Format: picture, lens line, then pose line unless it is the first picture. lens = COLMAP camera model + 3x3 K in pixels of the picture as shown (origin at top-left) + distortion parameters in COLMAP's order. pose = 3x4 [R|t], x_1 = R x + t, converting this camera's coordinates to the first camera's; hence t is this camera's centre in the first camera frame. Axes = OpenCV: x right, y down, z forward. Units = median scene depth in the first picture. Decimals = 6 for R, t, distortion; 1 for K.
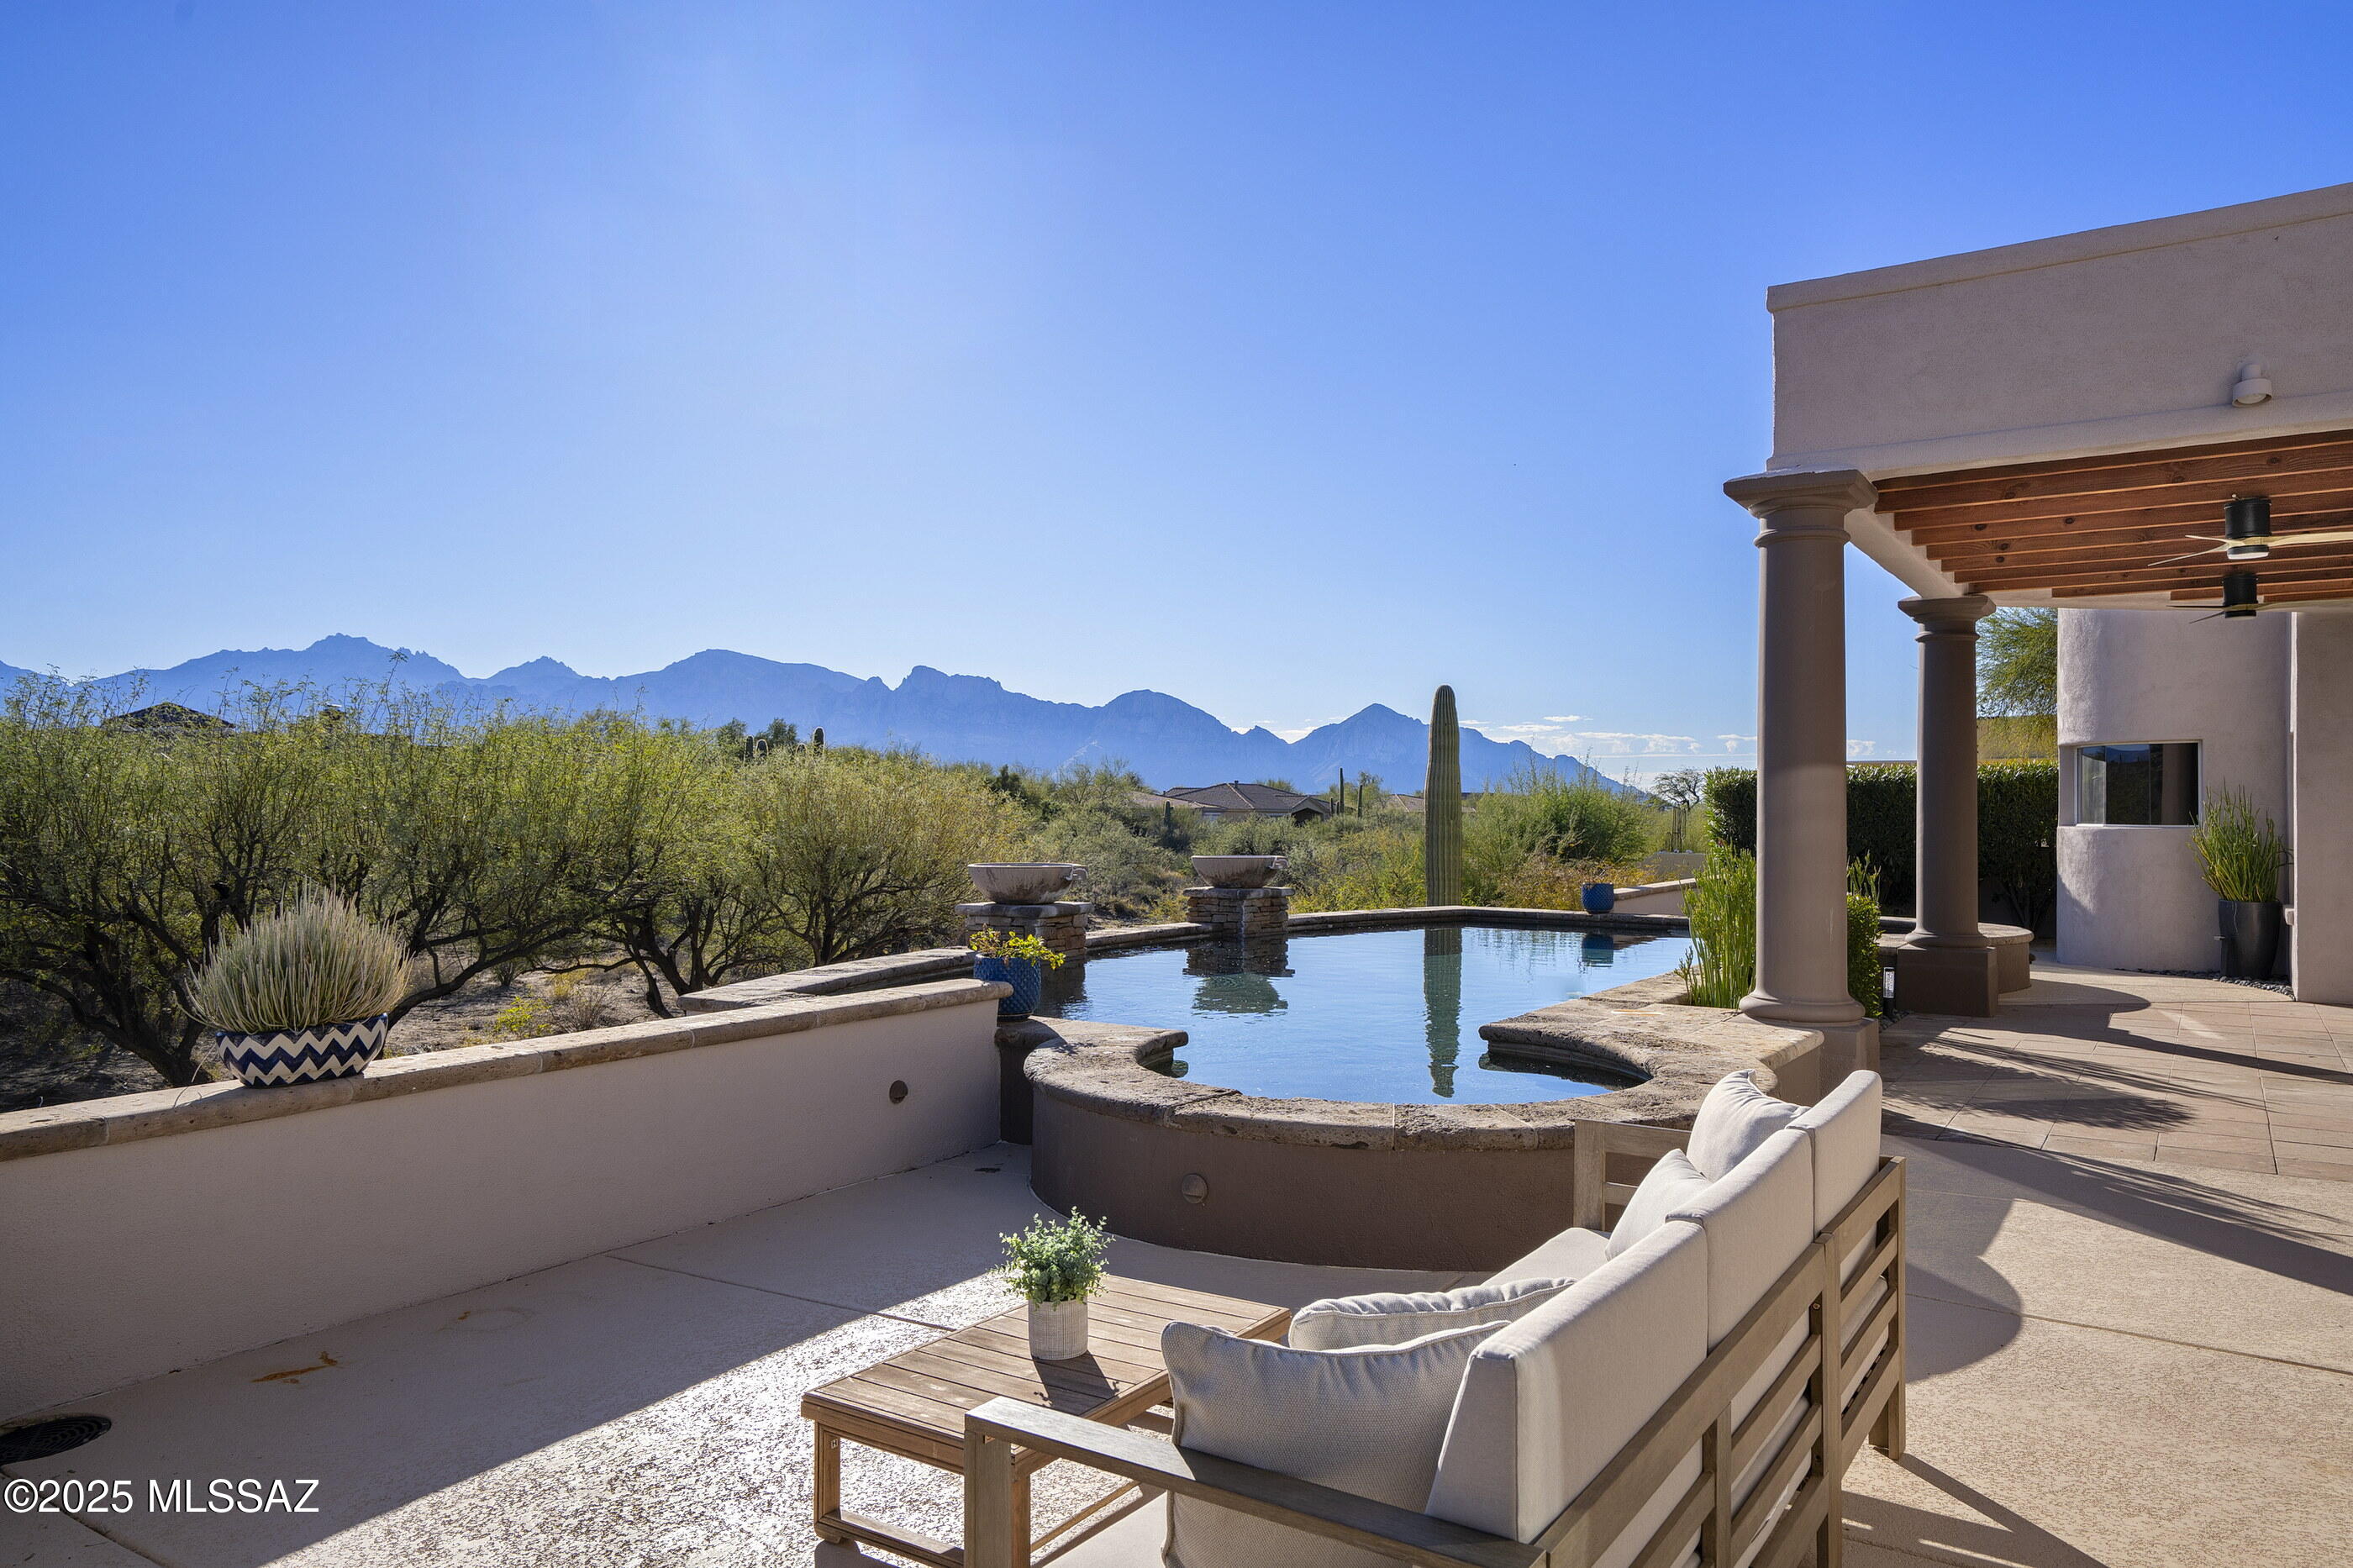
lens RADIAL K [[1571.9, 0, 1176.9], [0, 1571.9, 809.8], [0, 0, 1]] dist [-0.001116, 0.057688]
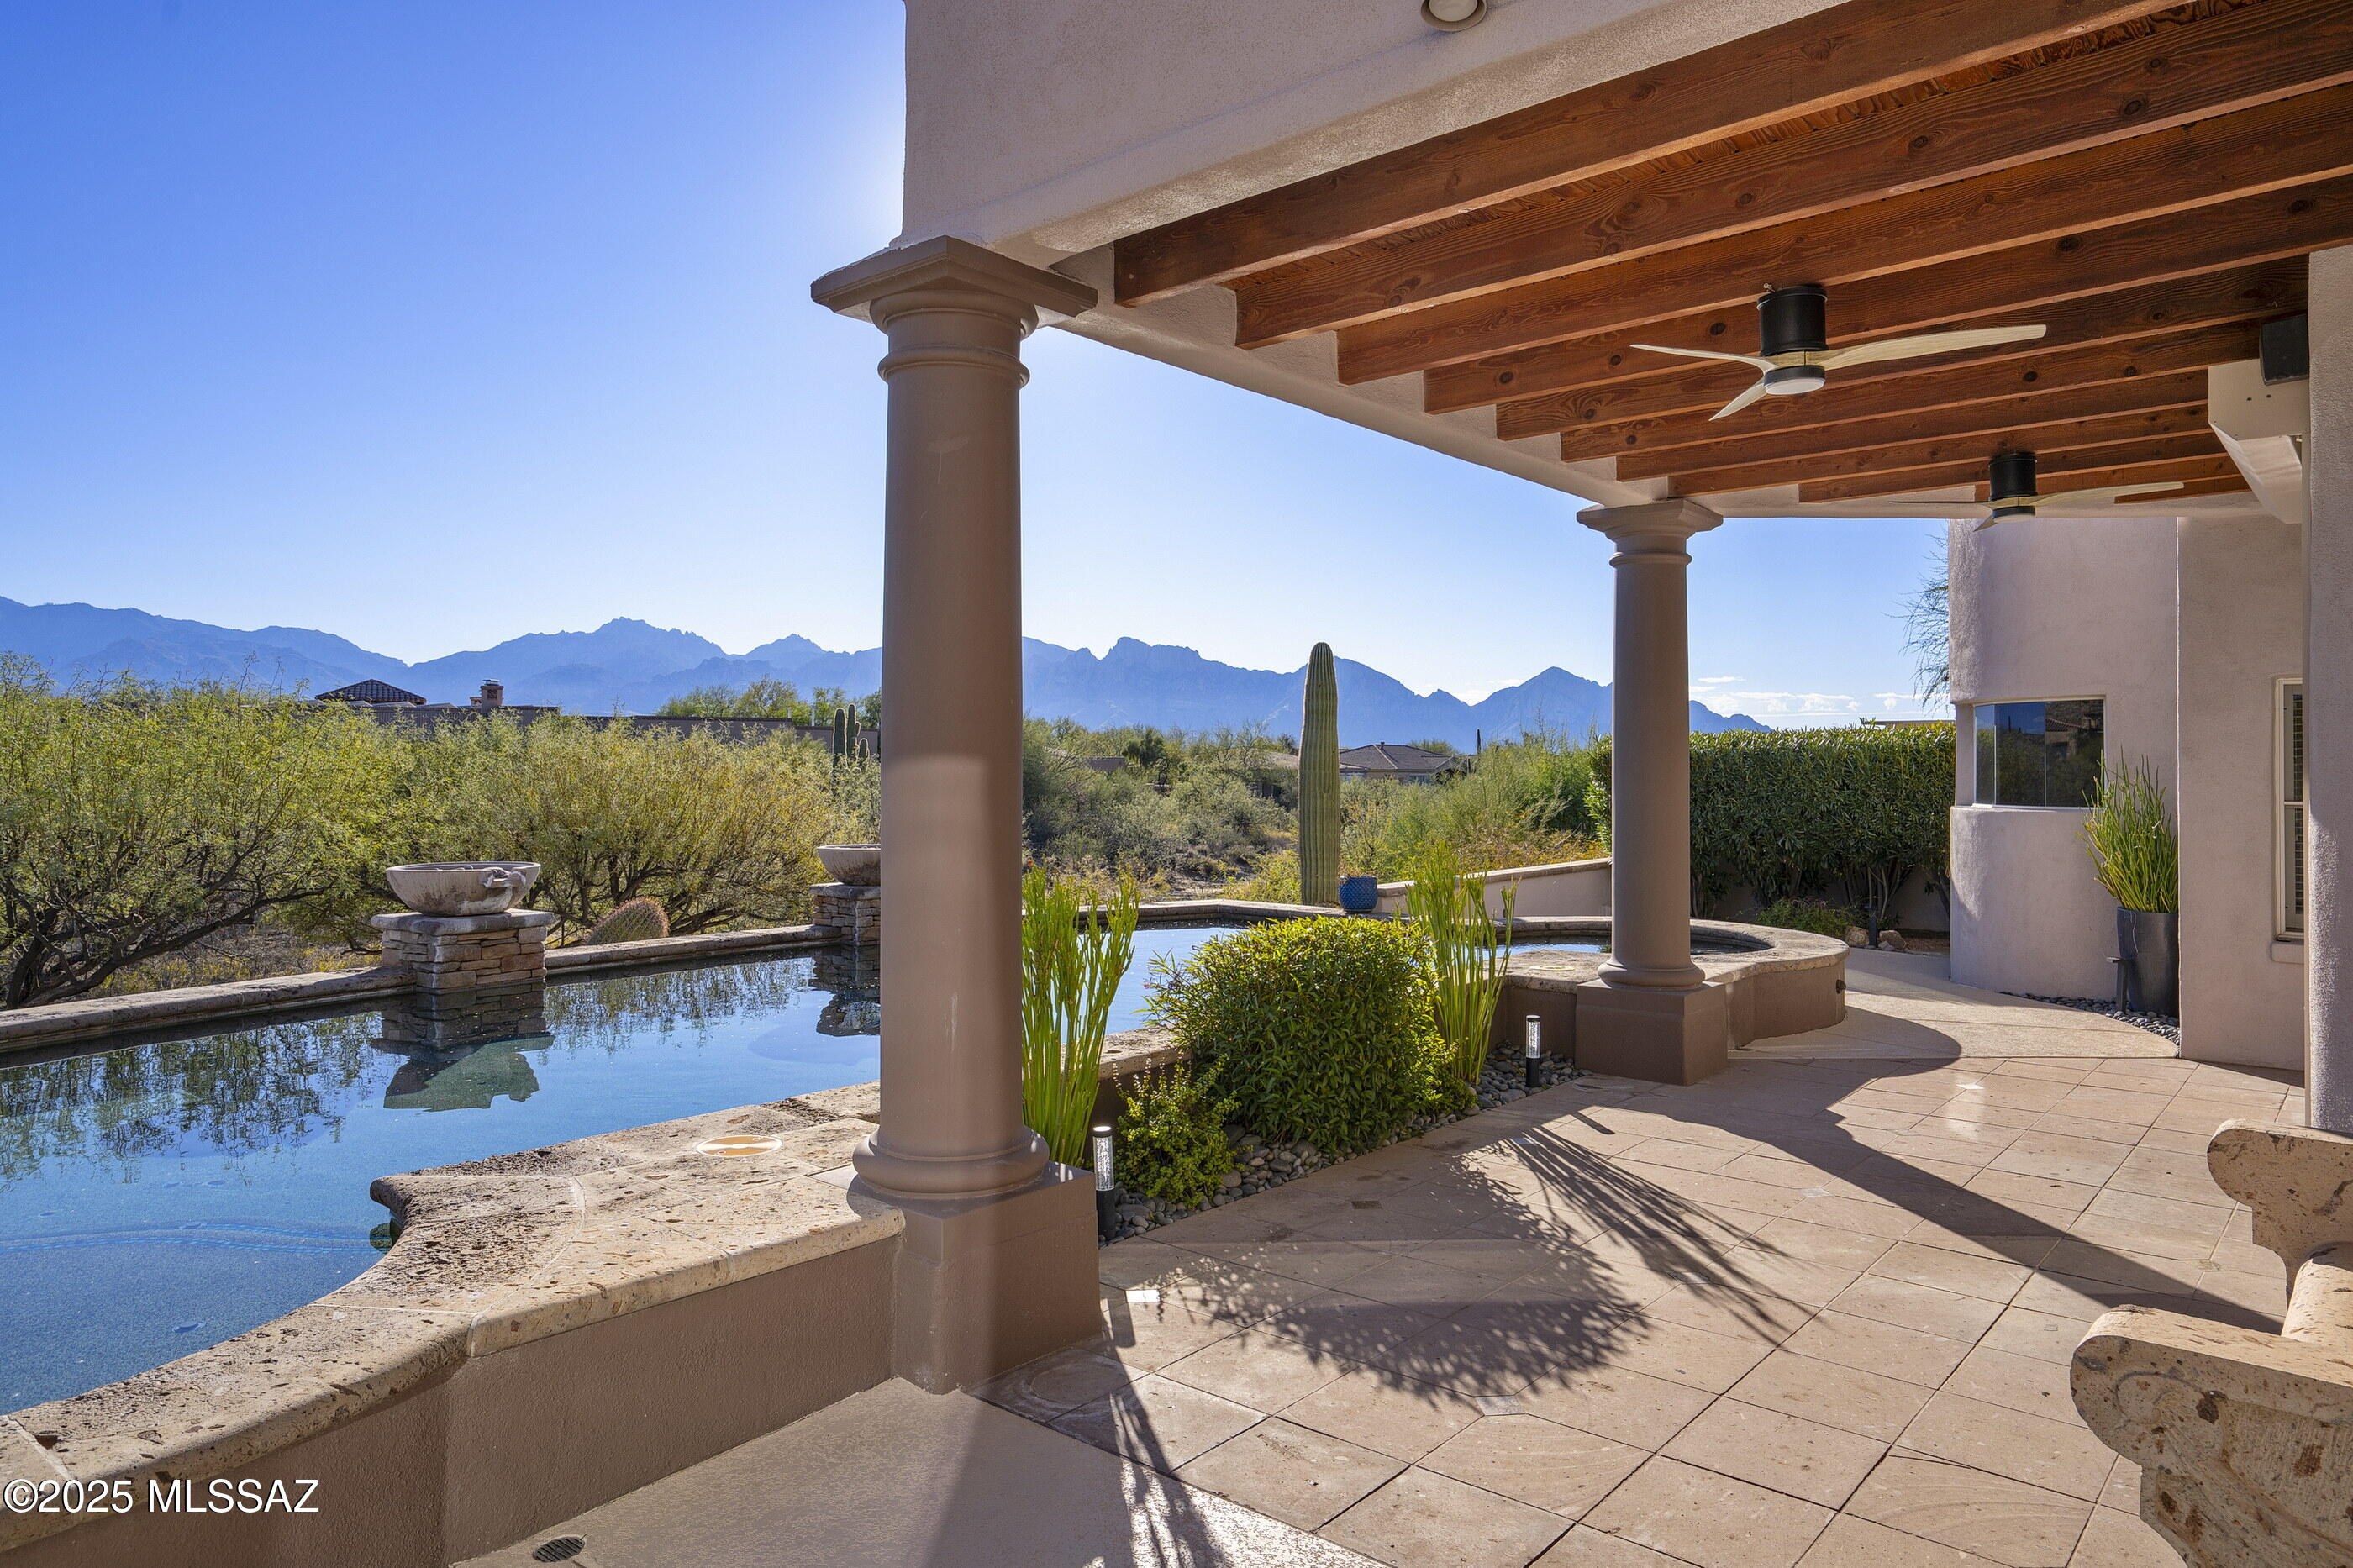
lens RADIAL K [[1458.2, 0, 1176.5], [0, 1458.2, 784.0], [0, 0, 1]] dist [-0.001399, 0.001073]
pose [[0.991370, -0.002378, -0.131073, 0.309317], [0.003752, 0.999941, 0.010238, -0.011308], [0.131041, -0.010641, 0.991320, 0.260104]]
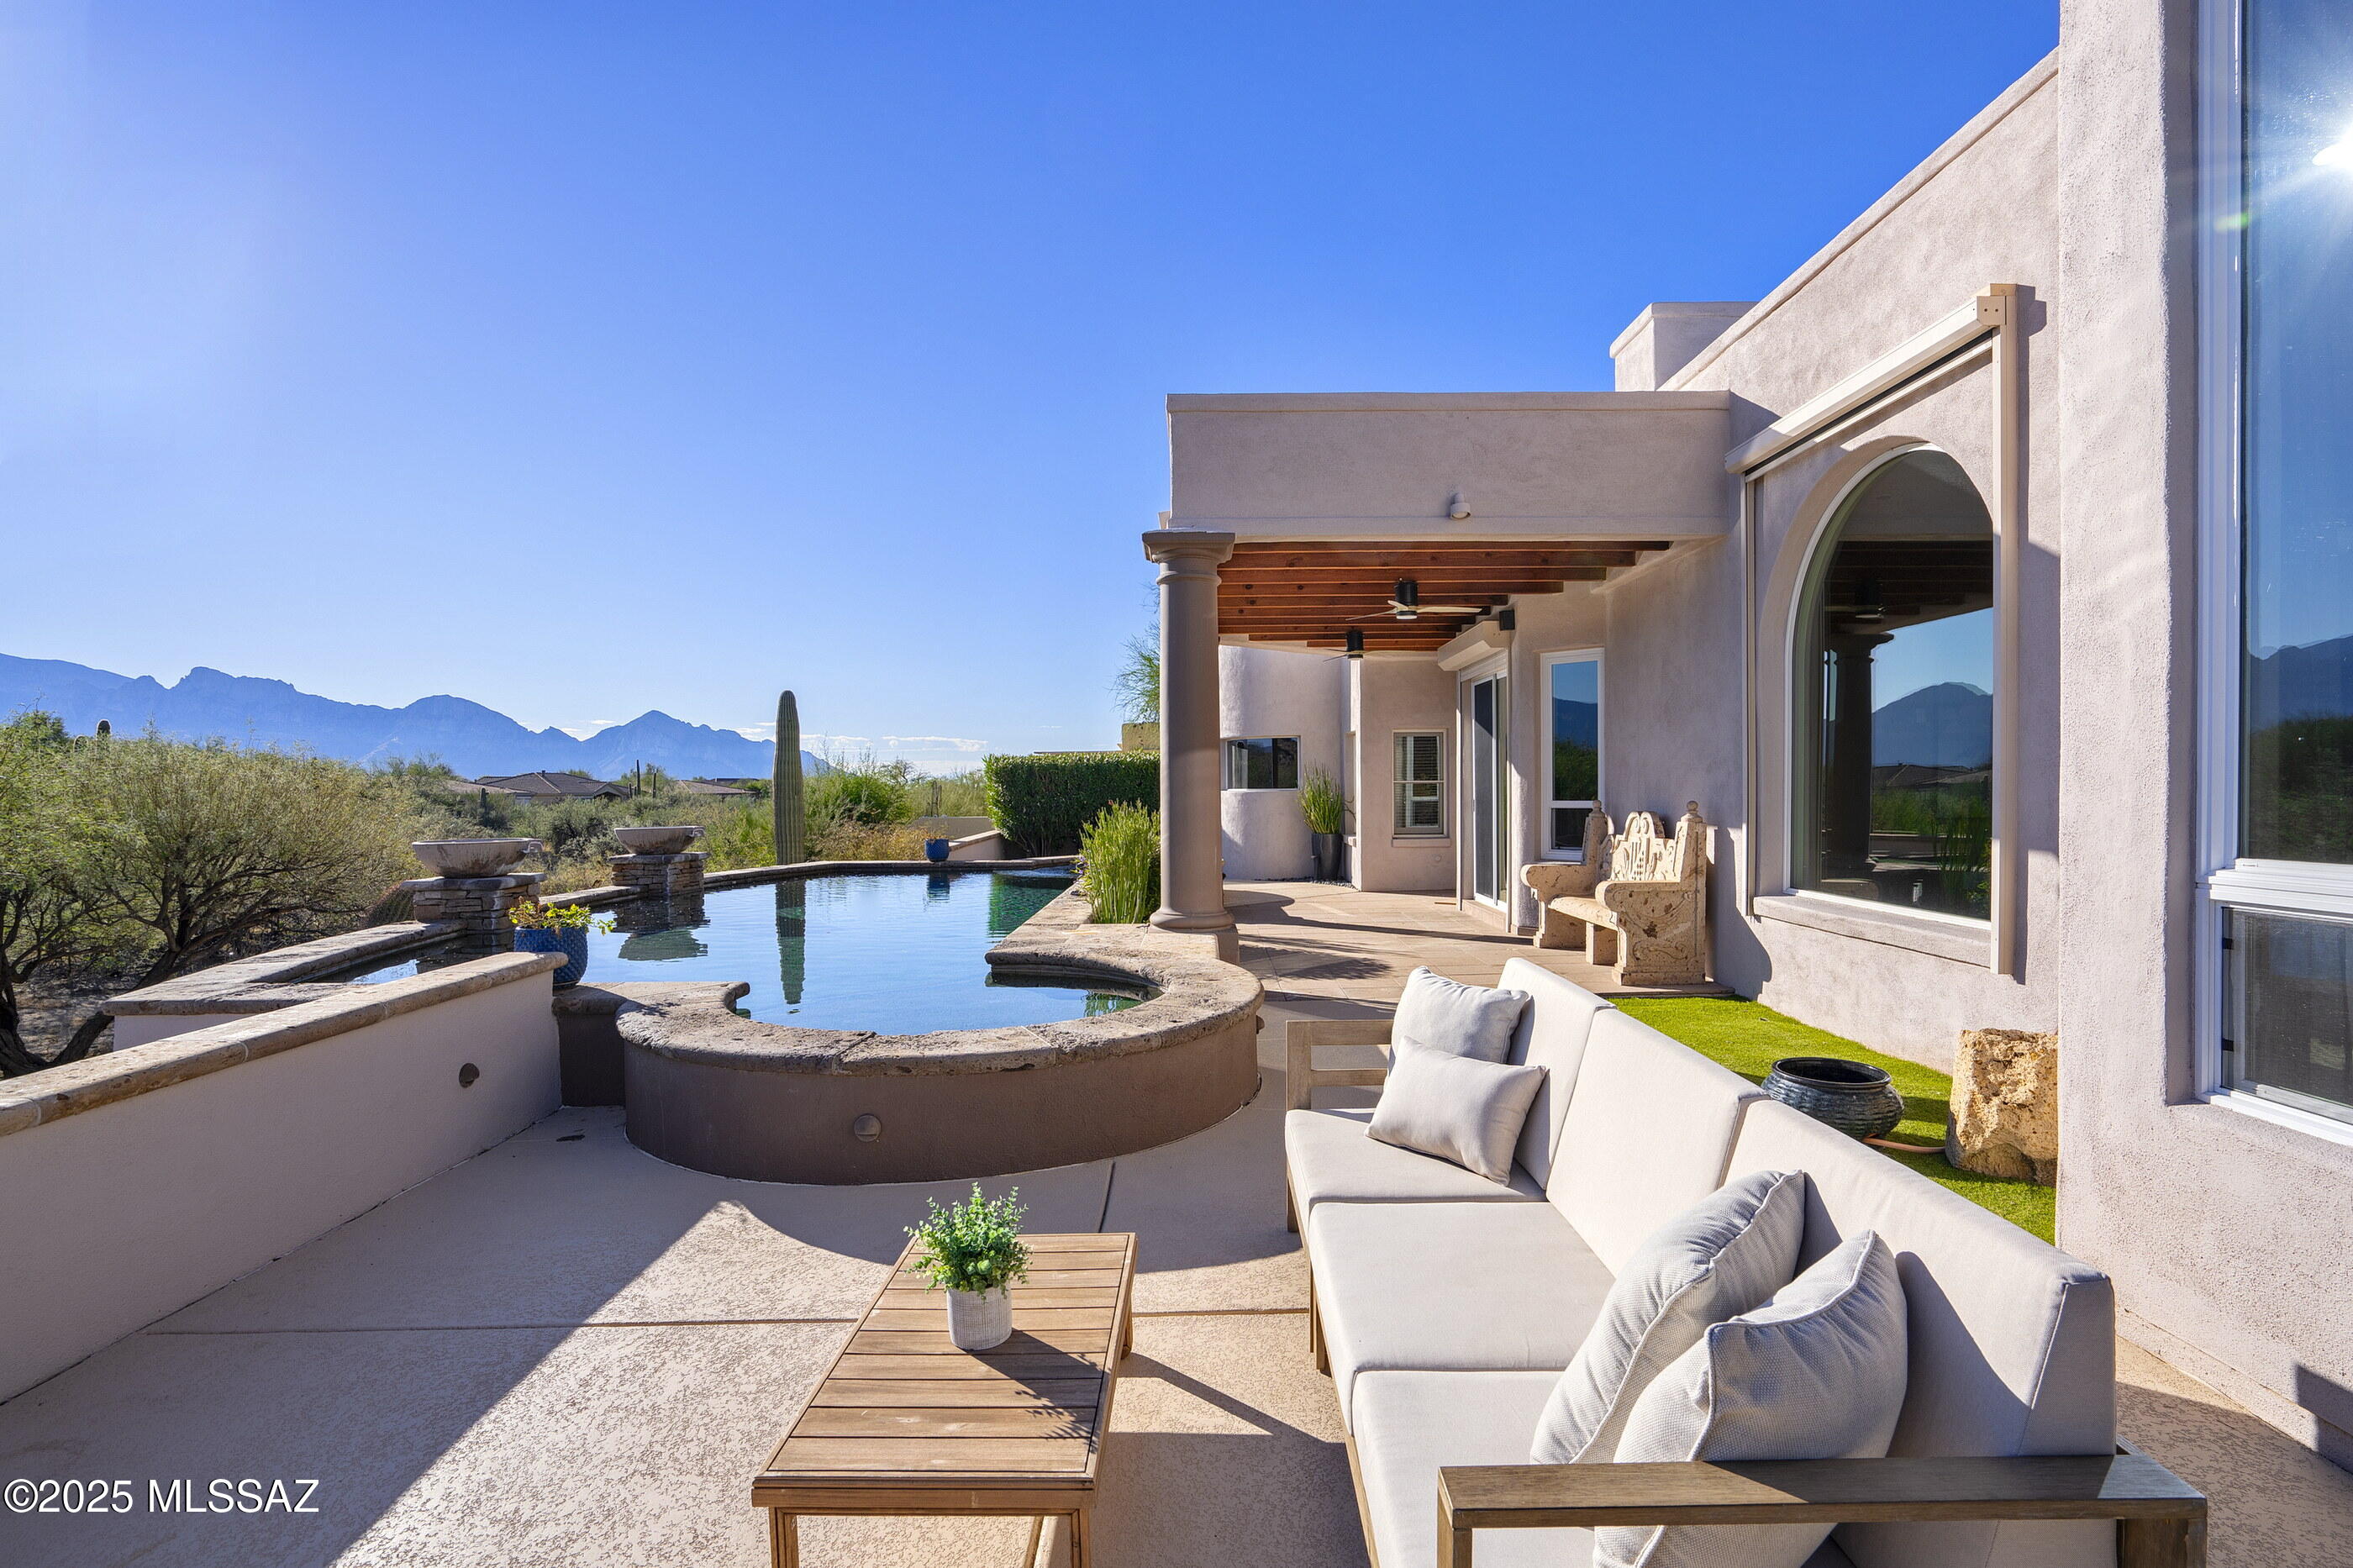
lens RADIAL K [[1124.7, 0, 1180.3], [0, 1124.7, 817.9], [0, 0, 1]] dist [-0.057981, 0.035553]
pose [[0.843251, -0.028595, 0.536759, -0.082239], [0.015040, 0.999448, 0.029615, 0.004109], [-0.537310, -0.016900, 0.843216, 0.096889]]
